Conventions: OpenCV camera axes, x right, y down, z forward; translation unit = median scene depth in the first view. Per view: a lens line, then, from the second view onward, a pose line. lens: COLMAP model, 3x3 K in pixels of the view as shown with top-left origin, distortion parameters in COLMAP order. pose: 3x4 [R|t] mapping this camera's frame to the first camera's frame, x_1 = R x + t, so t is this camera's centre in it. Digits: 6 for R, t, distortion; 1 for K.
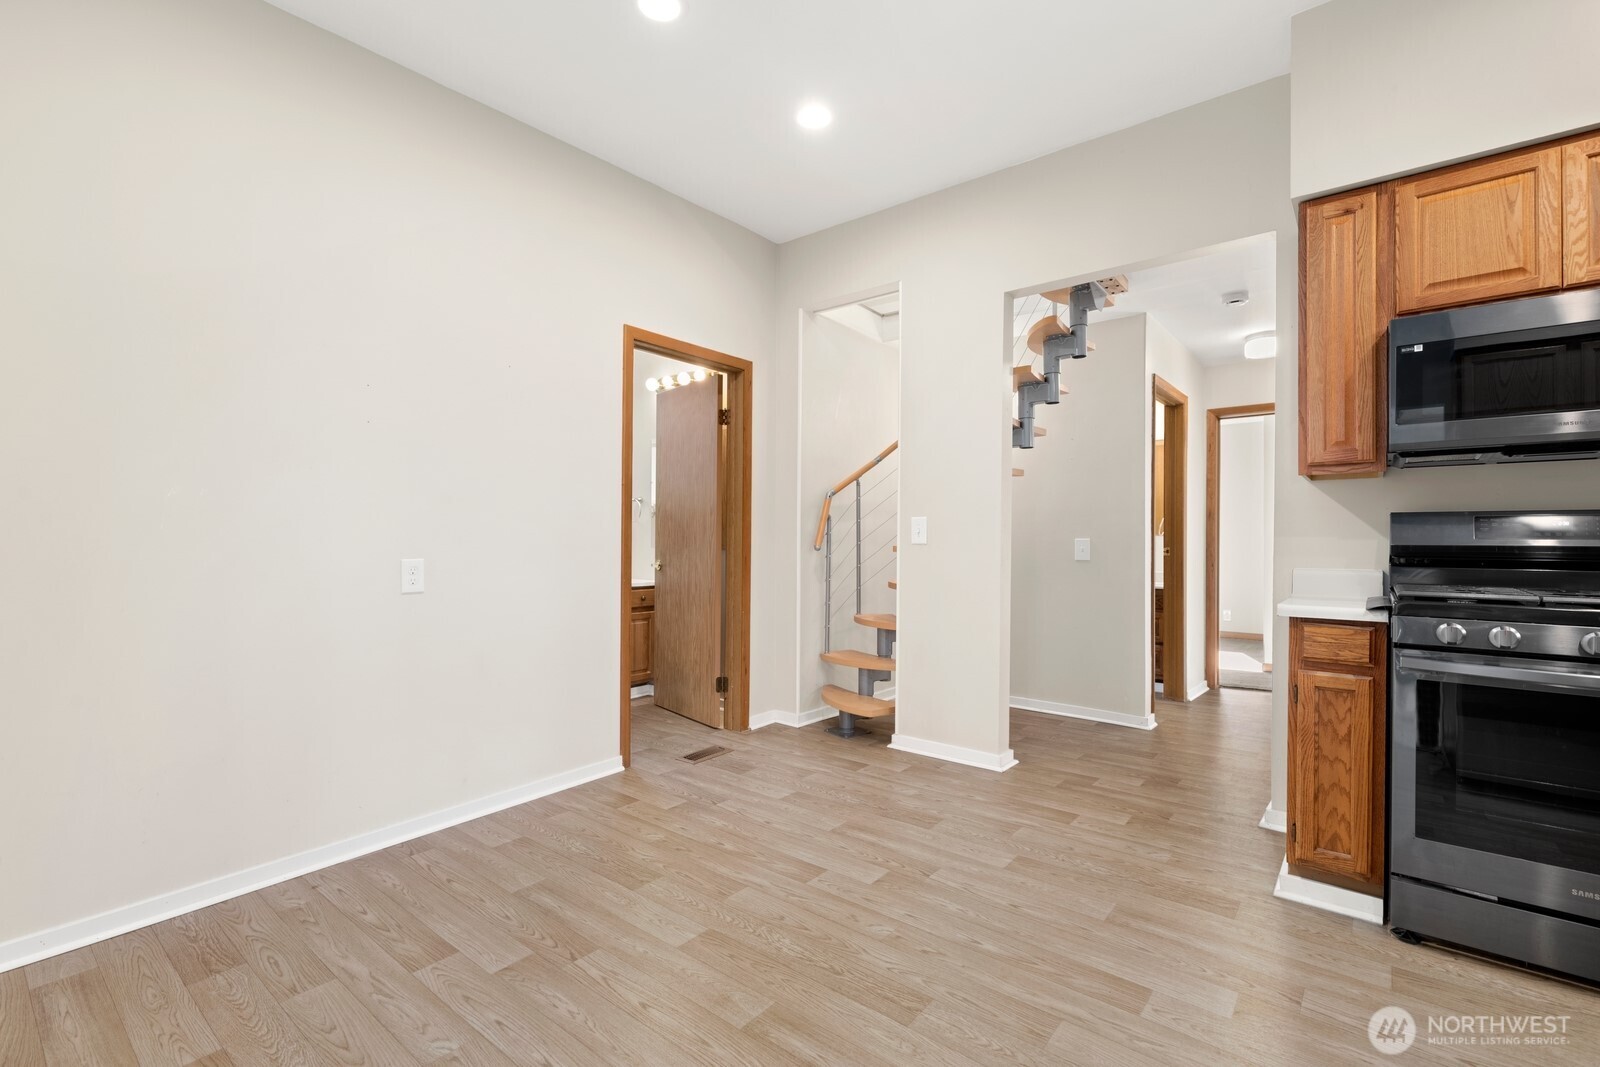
lens RADIAL K [[732.4, 0, 786.8], [0, 732.4, 540.7], [0, 0, 1]] dist [0.008500, -0.002398]
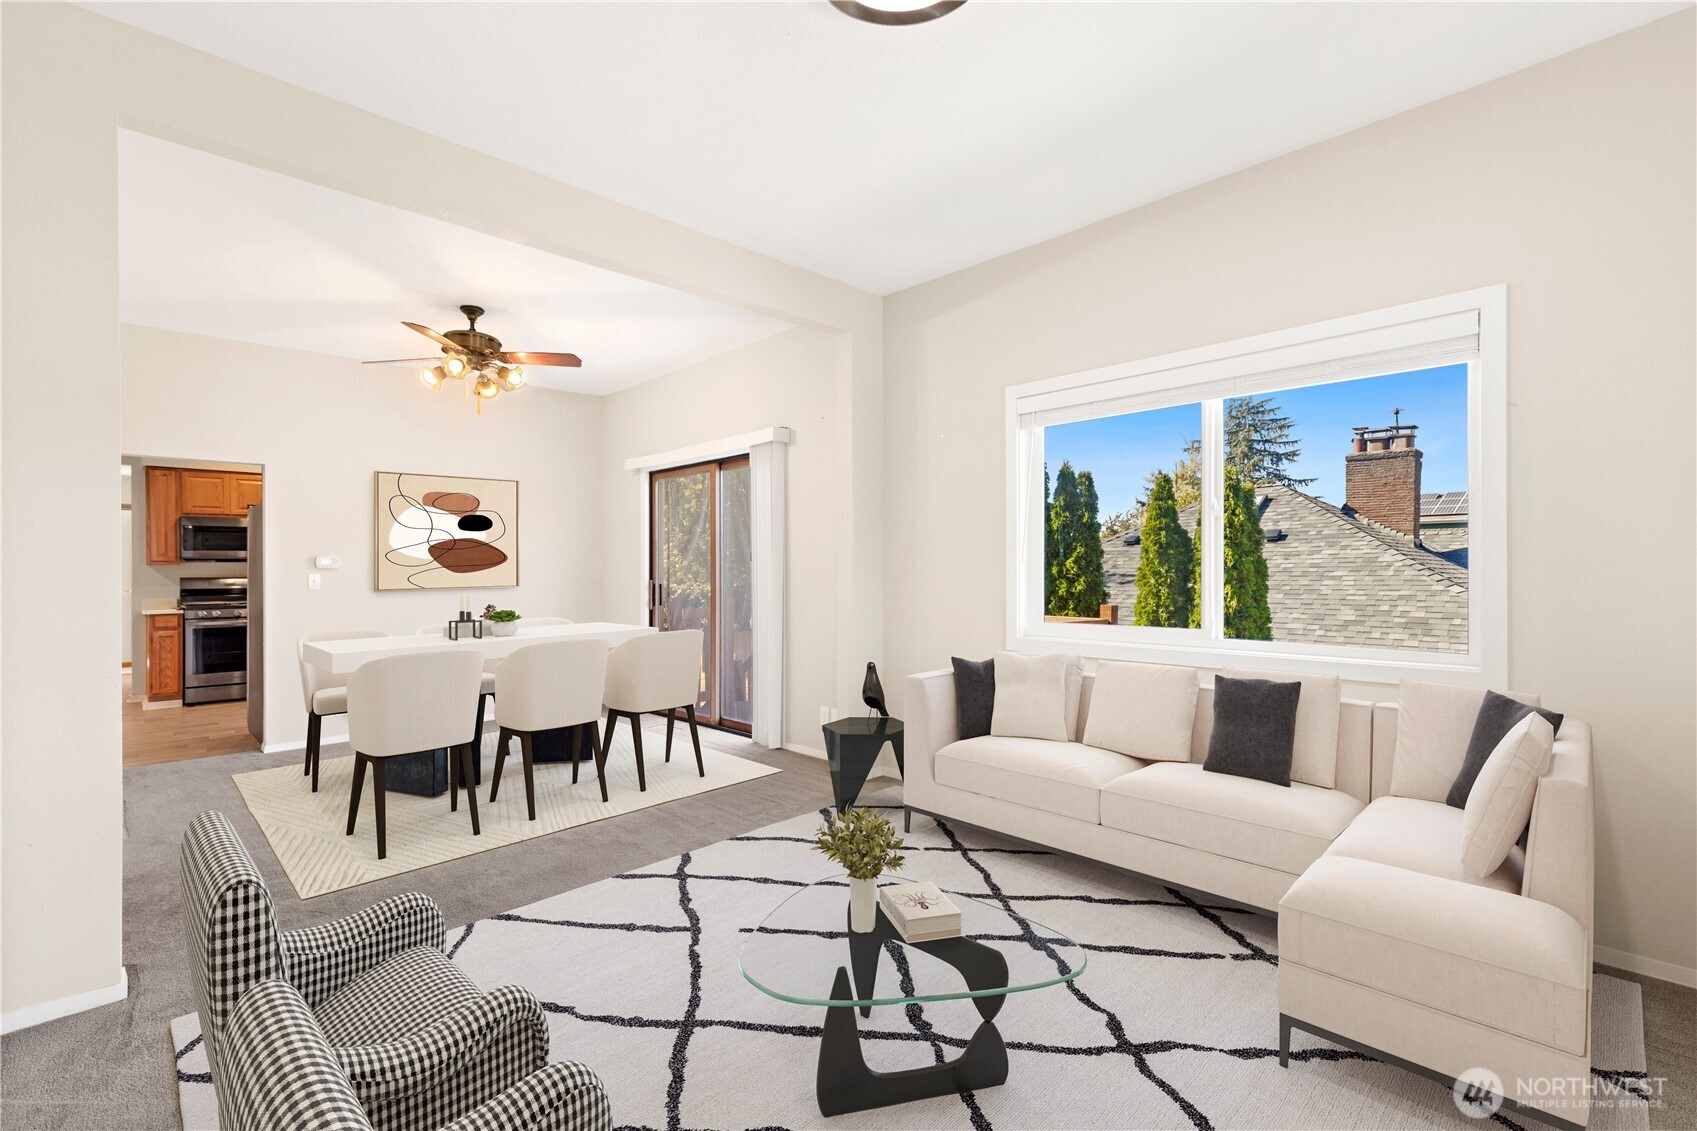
lens RADIAL K [[746.8, 0, 832.7], [0, 746.8, 578.1], [0, 0, 1]] dist [0.002686, 0.000475]
pose [[0.129499, -0.010584, 0.991523, -1.973012], [0.010181, 0.999905, 0.009343, -0.043010], [-0.991527, 0.008885, 0.129595, -2.148504]]
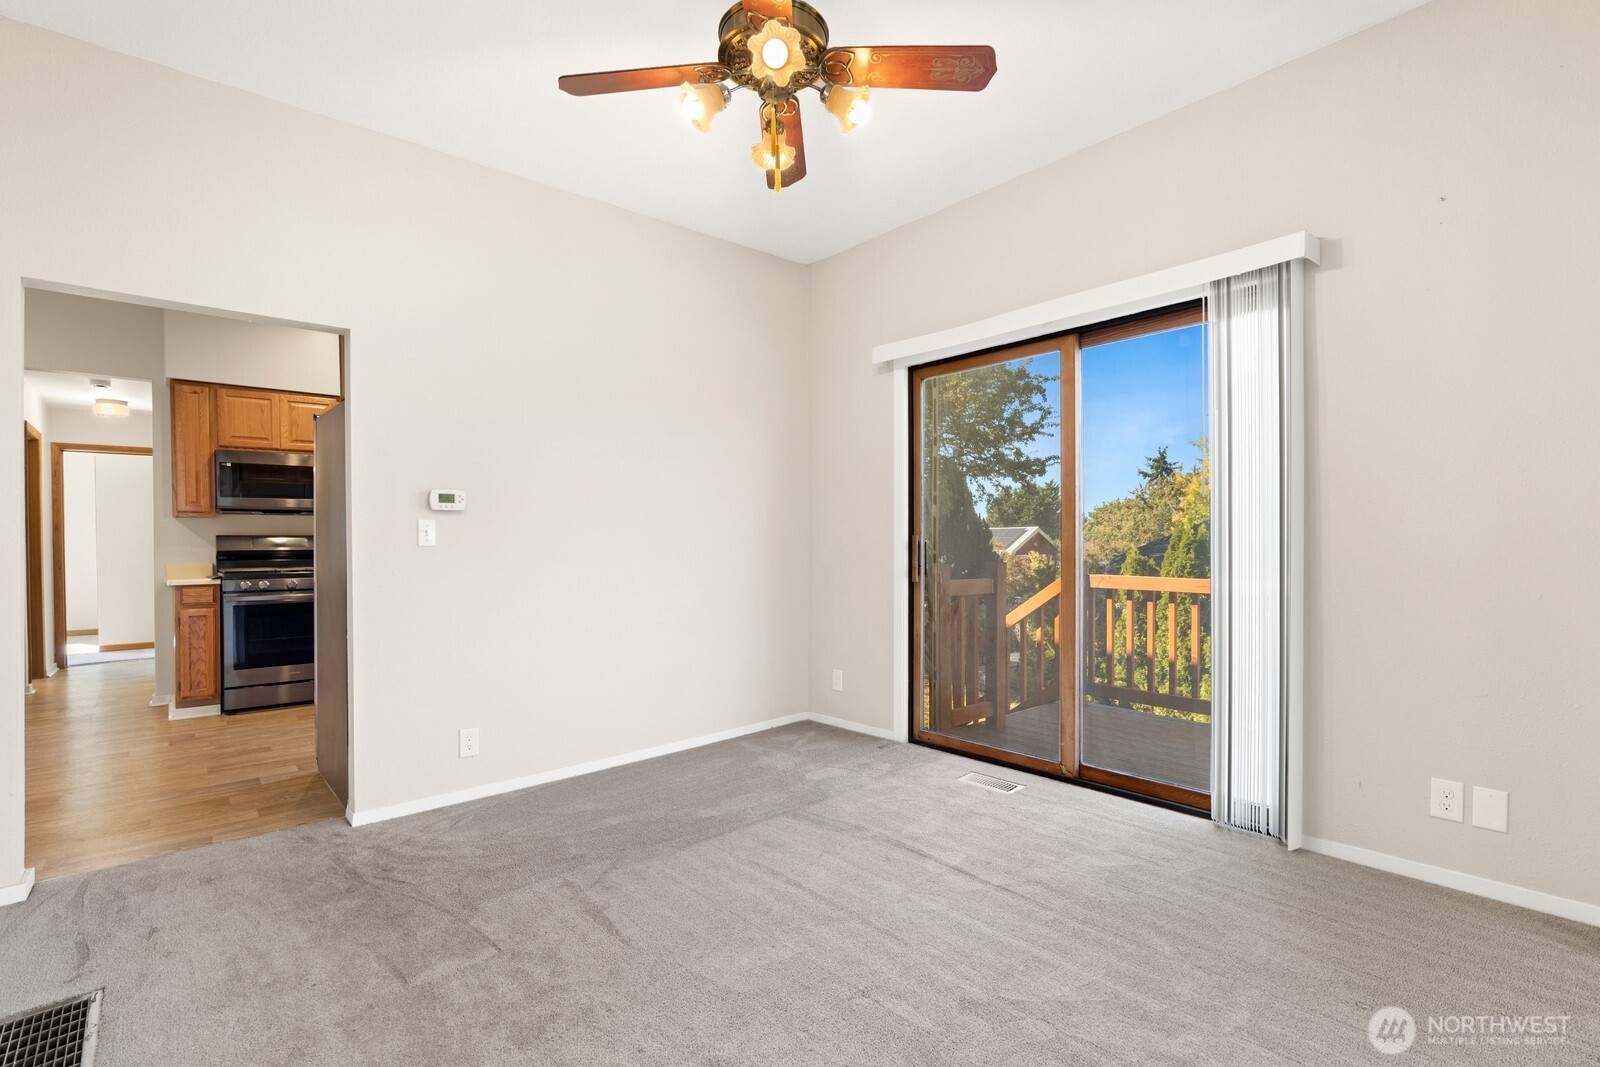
lens RADIAL K [[732.4, 0, 770.3], [0, 732.4, 549.5], [0, 0, 1]] dist [0.008500, -0.002398]
pose [[0.195141, -0.014724, 0.980665, -1.057740], [0.010826, 0.999859, 0.012858, -0.007885], [-0.980715, 0.008108, 0.195273, -1.092869]]
